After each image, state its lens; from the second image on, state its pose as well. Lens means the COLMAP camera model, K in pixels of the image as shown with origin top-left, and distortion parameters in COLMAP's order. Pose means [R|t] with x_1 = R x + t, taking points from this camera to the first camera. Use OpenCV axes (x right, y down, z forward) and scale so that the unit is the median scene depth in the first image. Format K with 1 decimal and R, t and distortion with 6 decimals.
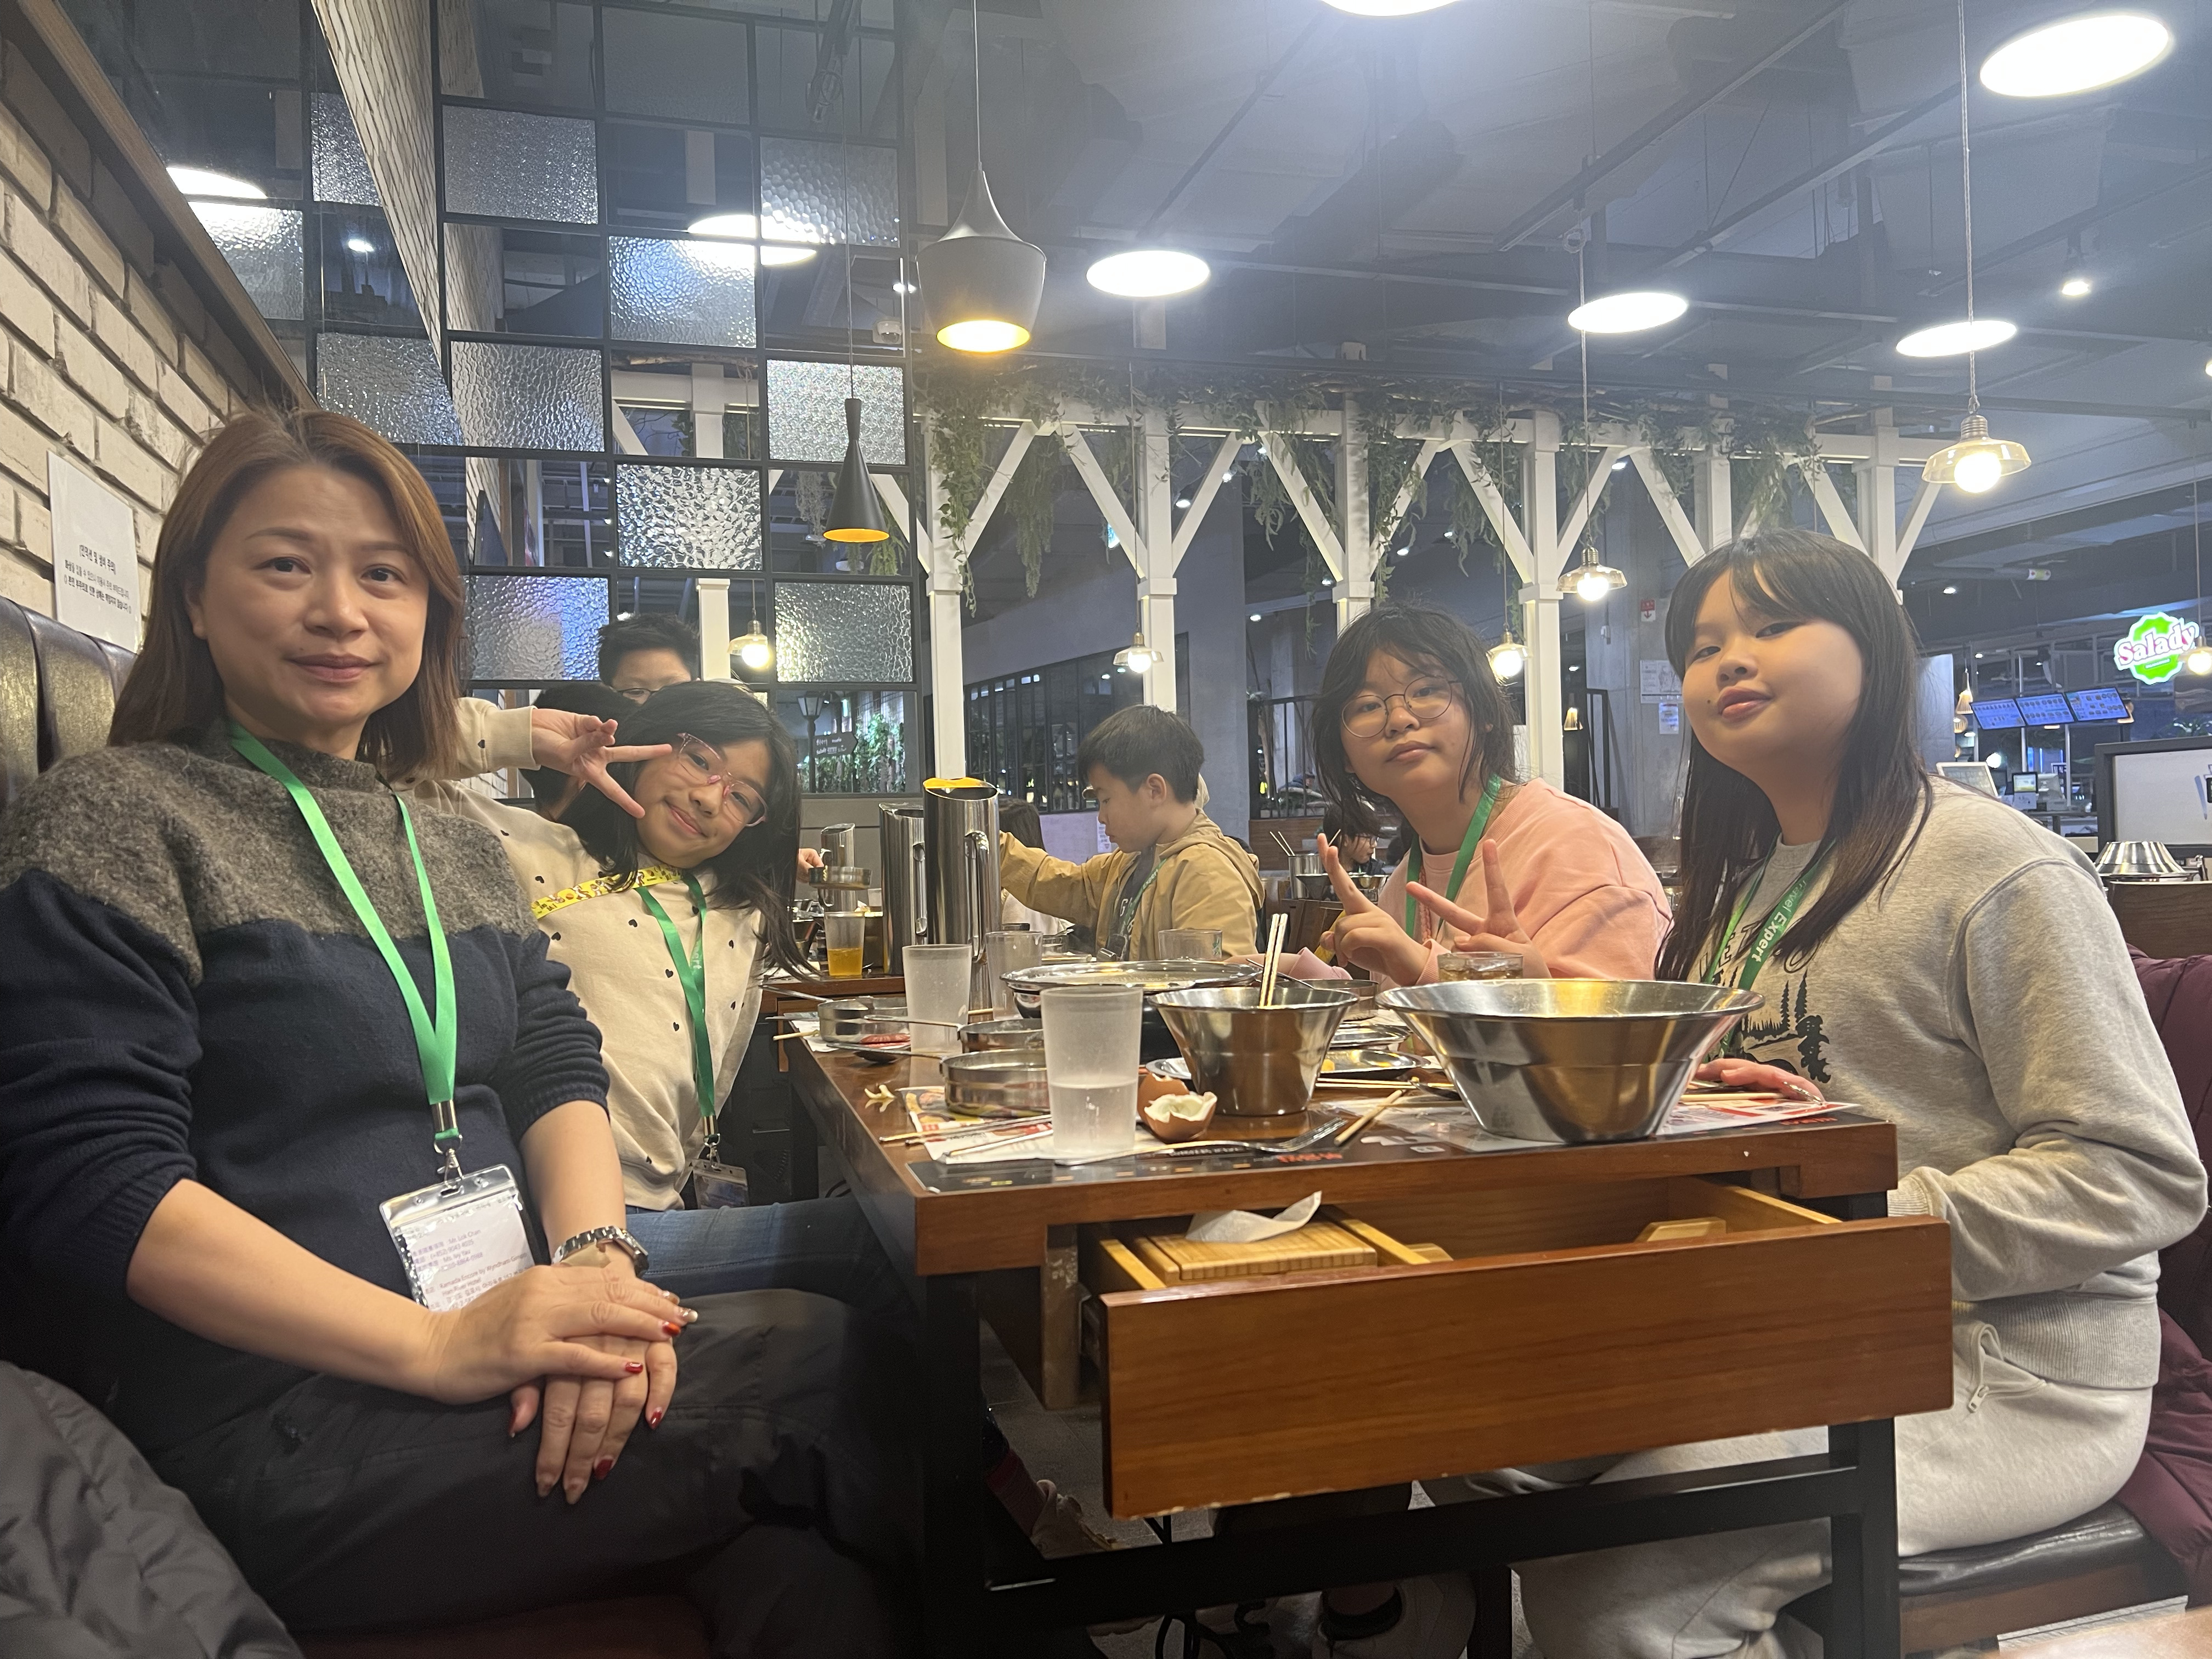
lens RADIAL K [[1669.8, 0, 1106.0], [0, 1669.8, 829.5], [0, 0, 1]] dist [0.004027, 0.000142]
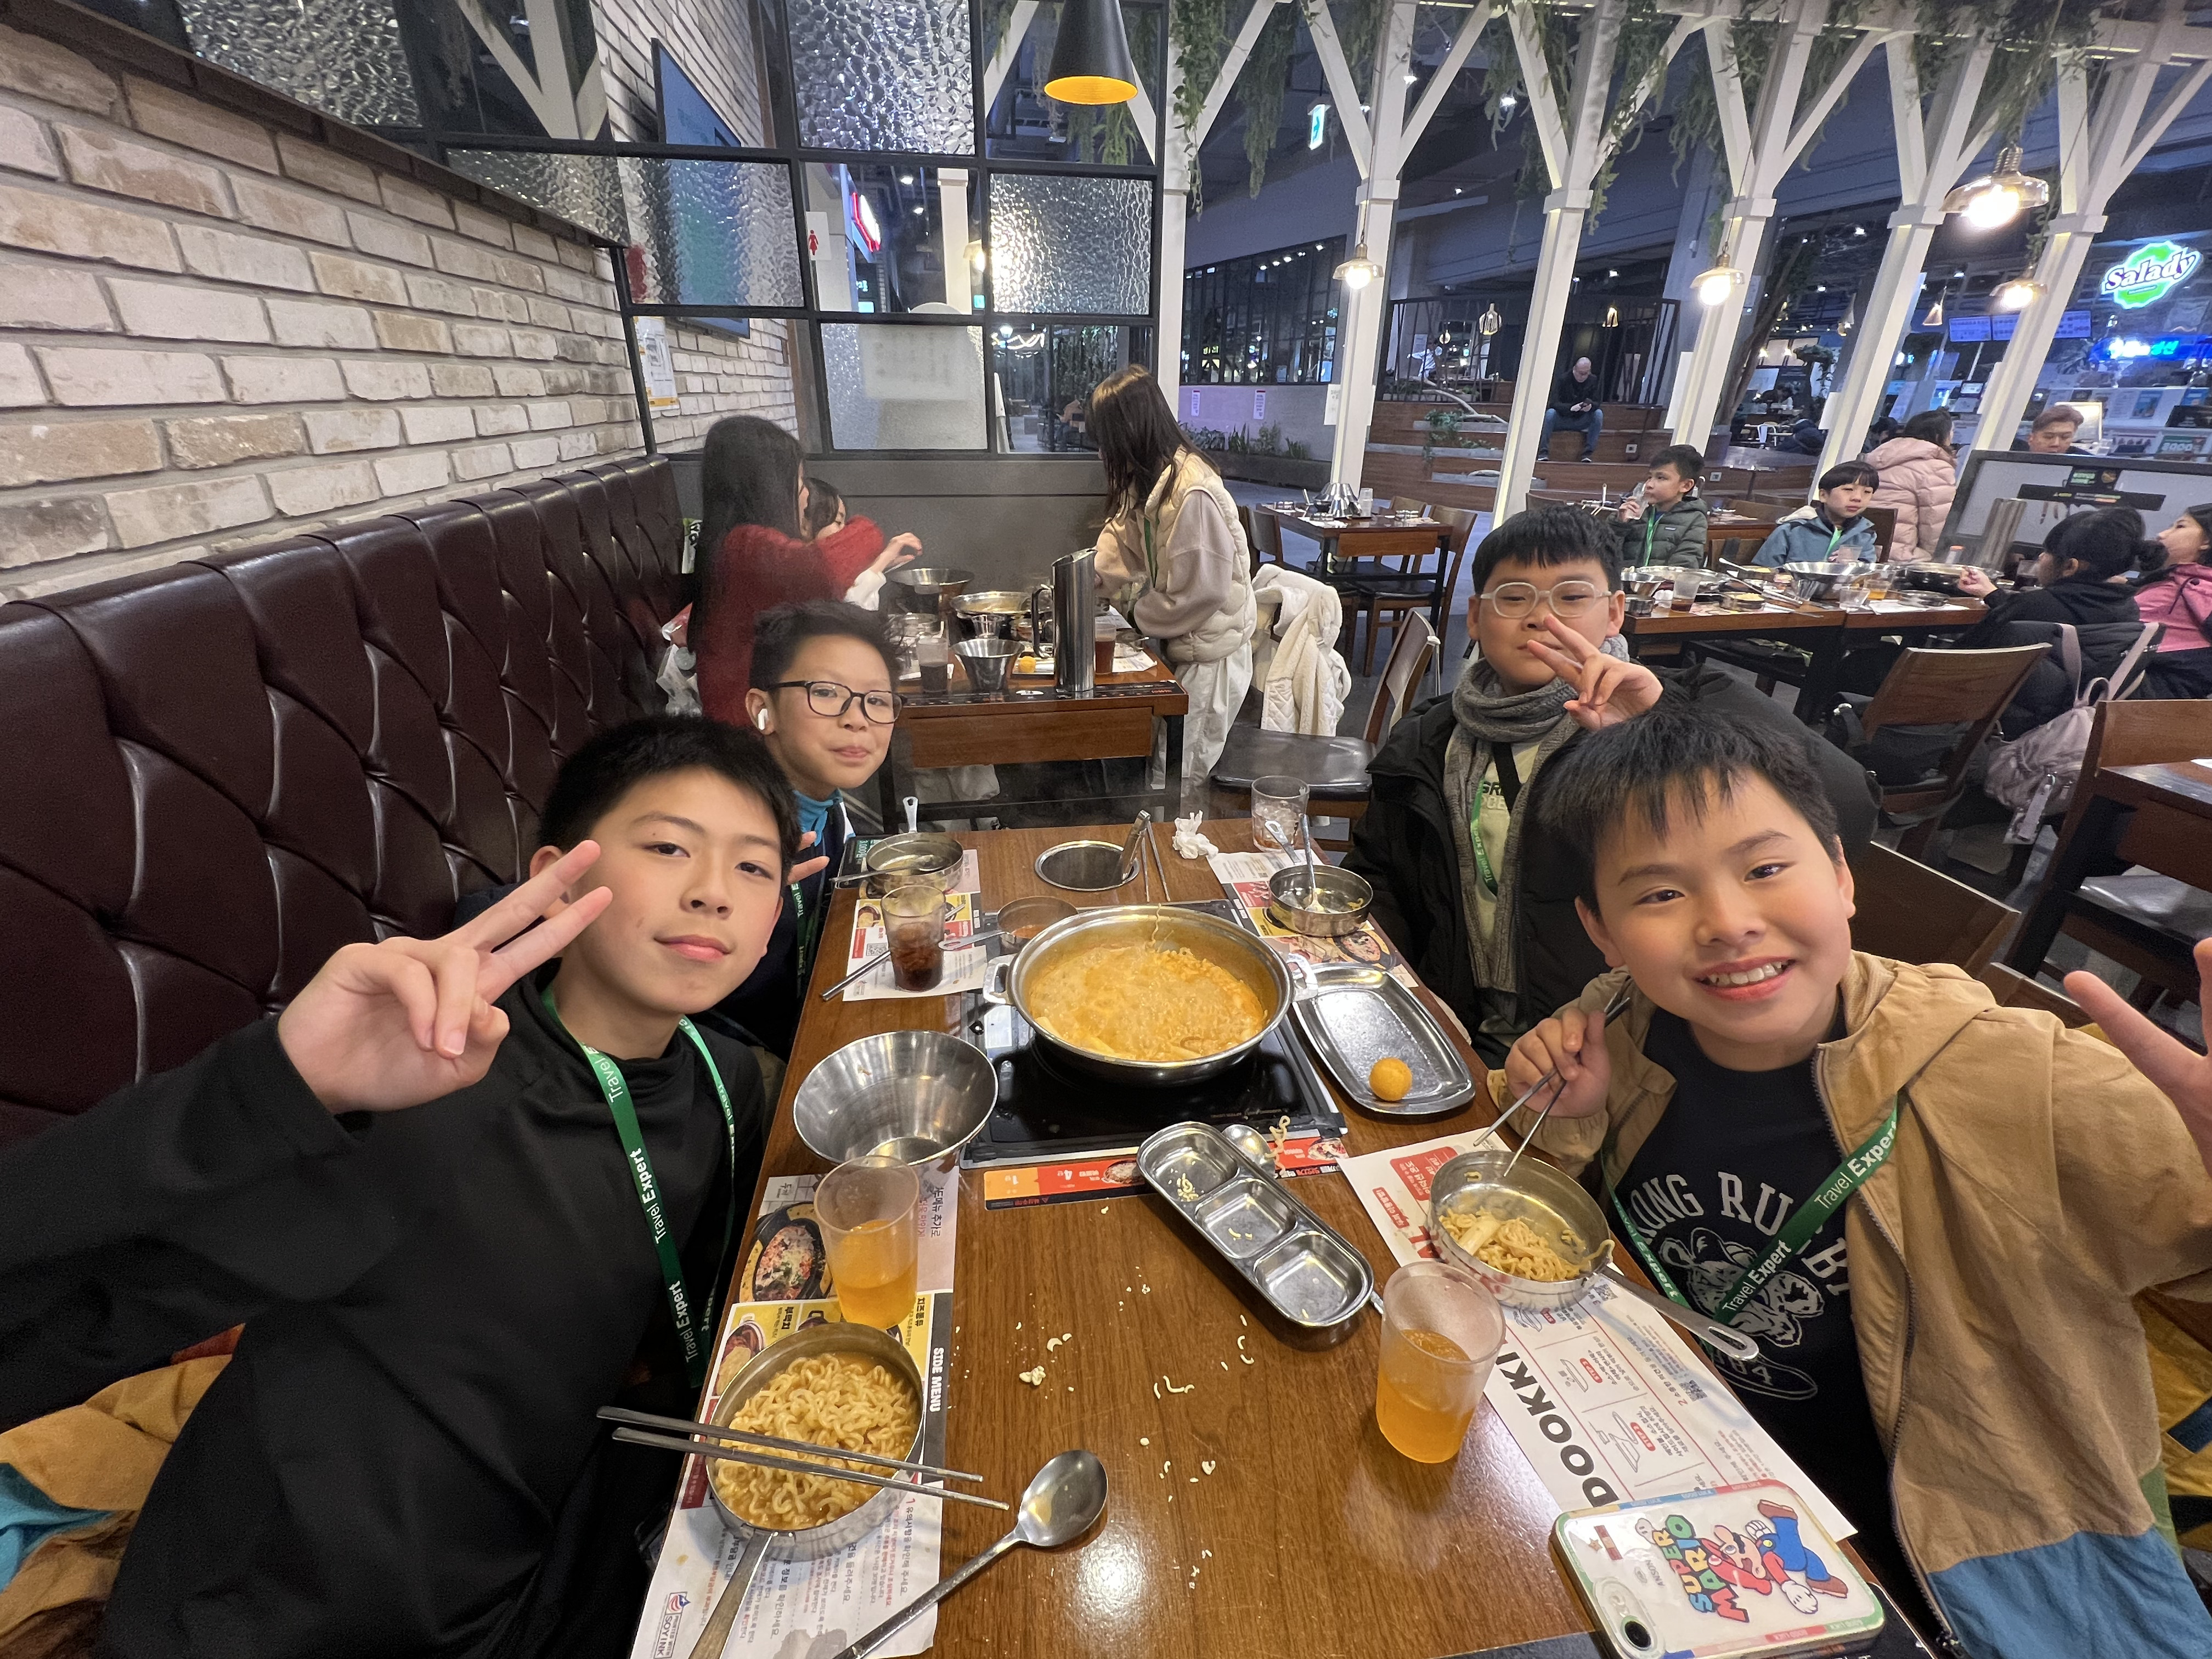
lens RADIAL K [[946.7, 0, 1106.0], [0, 946.7, 829.5], [0, 0, 1]] dist [-0.002194, -0.000387]
pose [[0.991350, 0.089735, -0.095777, -0.043177], [-0.039026, 0.898286, 0.437675, -0.039109], [0.125310, -0.430152, 0.894017, 0.280754]]
